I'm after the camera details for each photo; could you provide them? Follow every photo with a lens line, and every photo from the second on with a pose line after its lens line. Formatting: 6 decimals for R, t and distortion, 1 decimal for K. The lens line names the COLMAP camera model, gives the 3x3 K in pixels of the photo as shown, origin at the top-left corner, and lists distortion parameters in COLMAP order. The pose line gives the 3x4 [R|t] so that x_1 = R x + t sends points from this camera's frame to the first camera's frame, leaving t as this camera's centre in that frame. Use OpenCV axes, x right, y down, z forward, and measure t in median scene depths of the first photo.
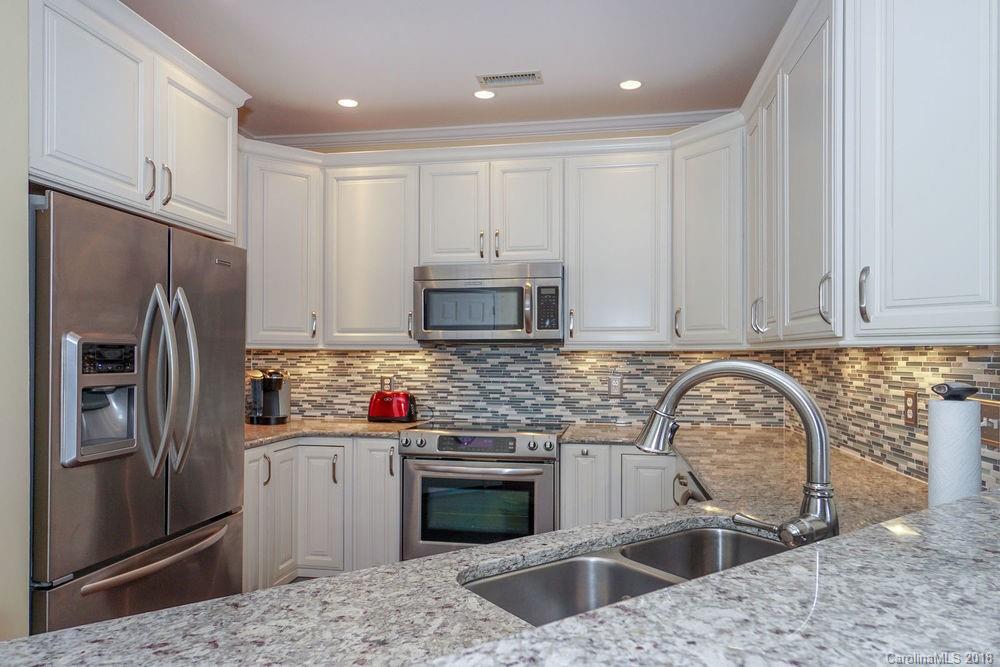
lens RADIAL K [[577.5, 0, 559.5], [0, 577.5, 352.3], [0, 0, 1]] dist [0.023578, 0.000262]
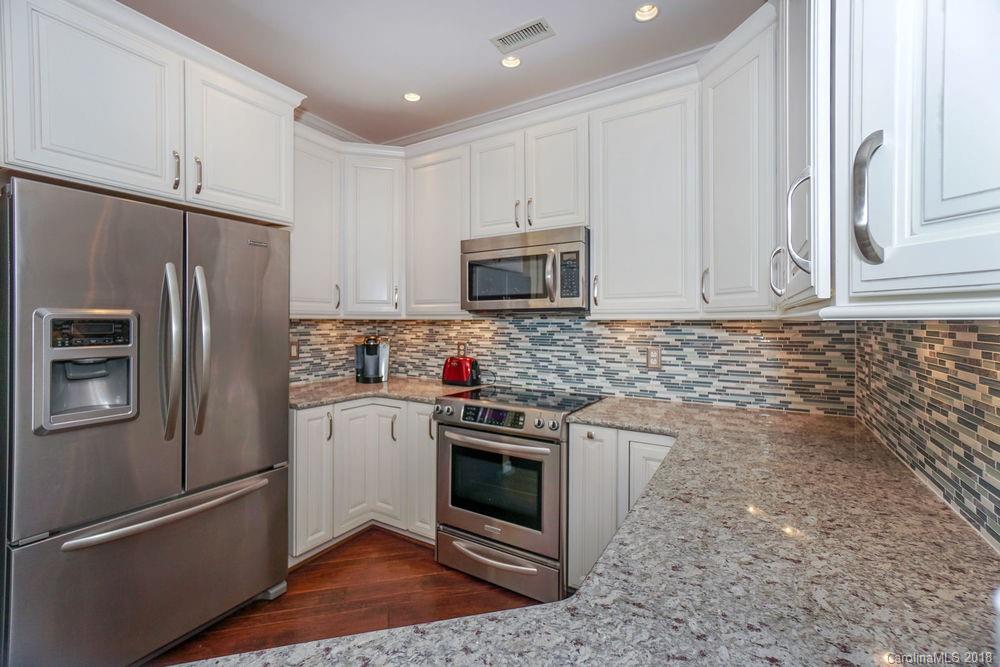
lens RADIAL K [[446.1, 0, 570.4], [0, 446.1, 320.8], [0, 0, 1]] dist [-0.002390, 0.000235]
pose [[0.953452, -0.005317, -0.301498, 0.186720], [0.007430, 0.999955, 0.005862, -0.005458], [0.301454, -0.007829, 0.953449, 0.287766]]
